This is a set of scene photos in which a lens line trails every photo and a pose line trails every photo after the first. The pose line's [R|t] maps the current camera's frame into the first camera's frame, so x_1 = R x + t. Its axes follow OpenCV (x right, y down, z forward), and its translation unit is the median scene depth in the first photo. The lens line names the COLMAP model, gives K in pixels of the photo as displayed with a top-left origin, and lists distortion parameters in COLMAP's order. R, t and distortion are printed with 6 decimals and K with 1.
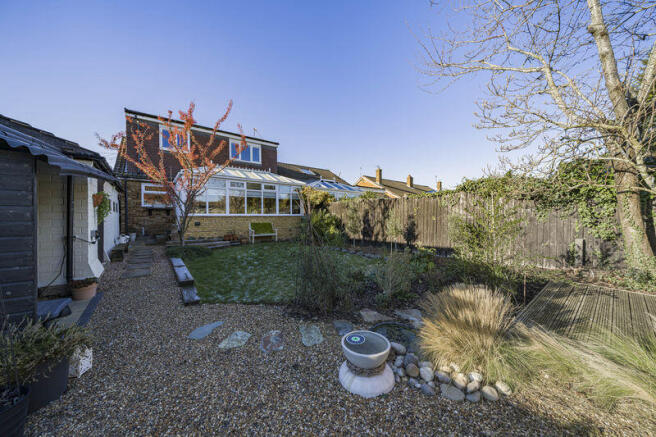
lens RADIAL K [[222.3, 0, 328.0], [0, 222.3, 218.5], [0, 0, 1]] dist [-0.008501, 0.000018]
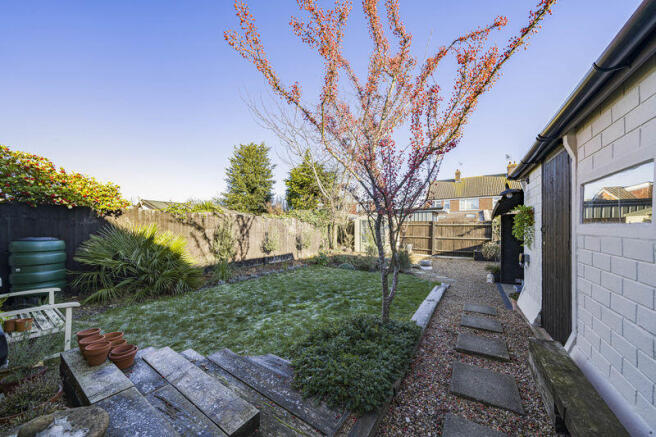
lens RADIAL K [[222.6, 0, 330.8], [0, 222.6, 226.9], [0, 0, 1]] dist [-0.008340, 0.000074]
pose [[-0.298315, 0.005671, 0.954451, -0.687743], [0.013614, 0.999906, -0.001686, -0.029356], [-0.954370, 0.012491, -0.298364, 0.839119]]
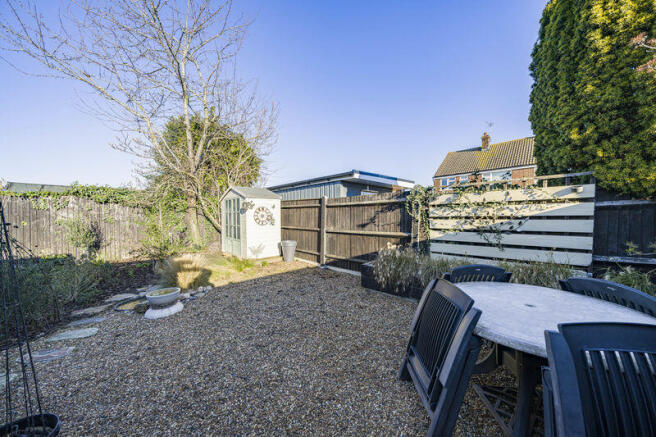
lens RADIAL K [[222.6, 0, 330.8], [0, 222.6, 226.9], [0, 0, 1]] dist [-0.008340, 0.000074]
pose [[-0.110103, -0.040962, 0.993076, -0.306703], [0.020230, 0.998851, 0.043443, -0.000271], [-0.993714, 0.024873, -0.109148, -0.023521]]
